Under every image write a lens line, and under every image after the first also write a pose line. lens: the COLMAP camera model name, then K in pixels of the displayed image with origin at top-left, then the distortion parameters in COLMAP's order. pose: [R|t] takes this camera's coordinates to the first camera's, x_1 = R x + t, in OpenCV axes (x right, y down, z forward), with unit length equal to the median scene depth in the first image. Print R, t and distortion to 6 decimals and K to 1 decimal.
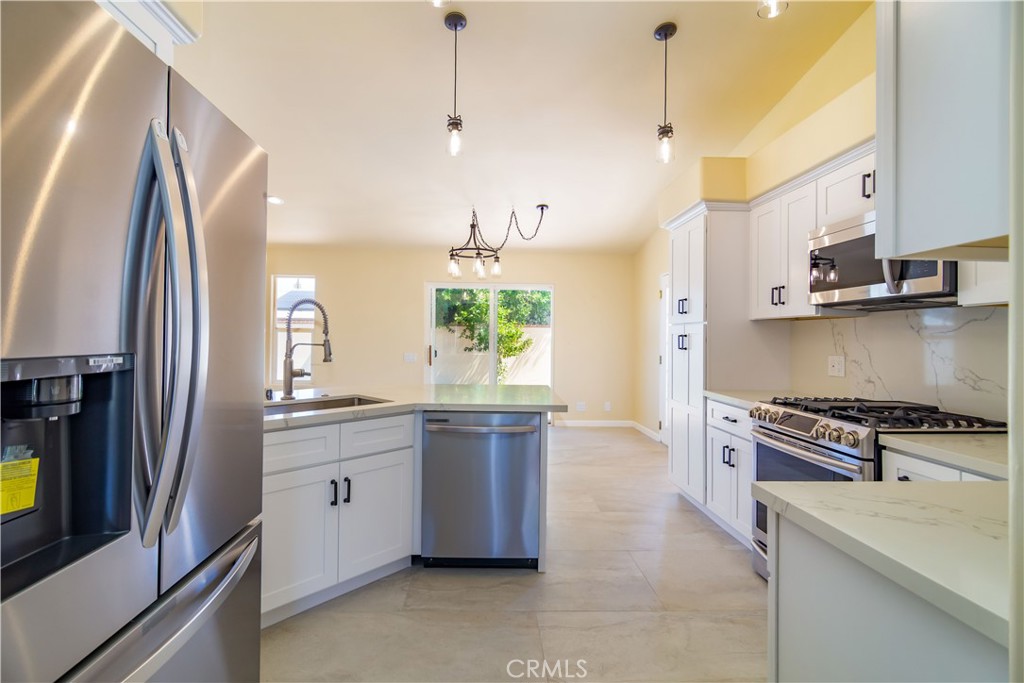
lens RADIAL K [[460.5, 0, 512.0], [0, 460.5, 341.5], [0, 0, 1]] dist [-0.009809, -0.000421]
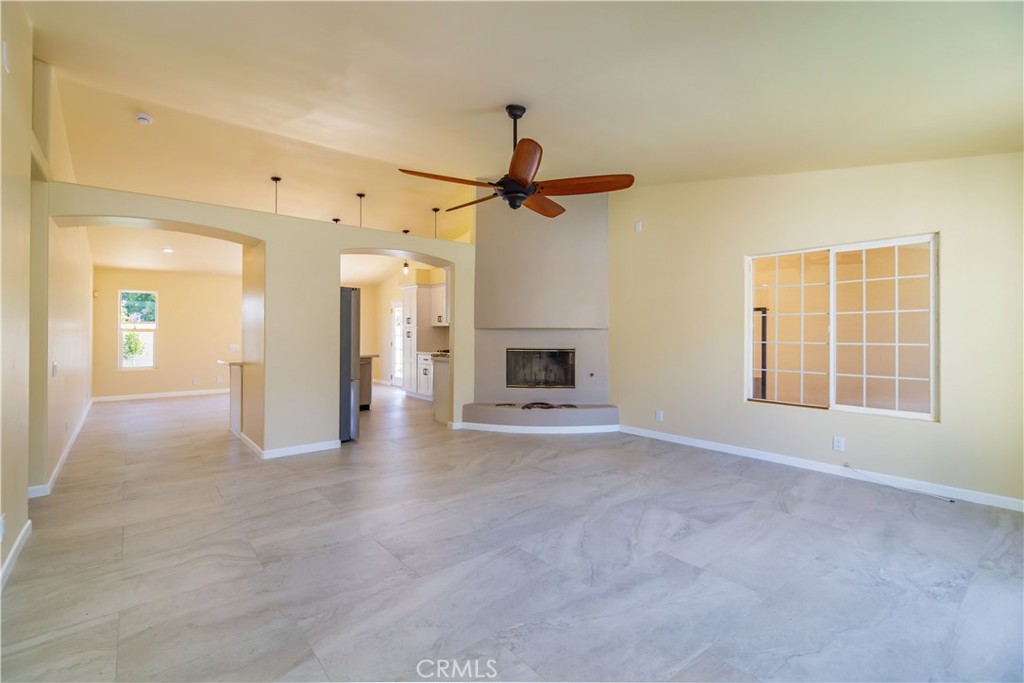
lens RADIAL K [[467.1, 0, 508.3], [0, 467.1, 330.2], [0, 0, 1]] dist [-0.013459, -0.000646]
pose [[0.808028, 0.000746, 0.589144, -0.939661], [0.007458, 0.999906, -0.011496, 0.015753], [-0.589097, 0.013683, 0.807946, -1.893408]]
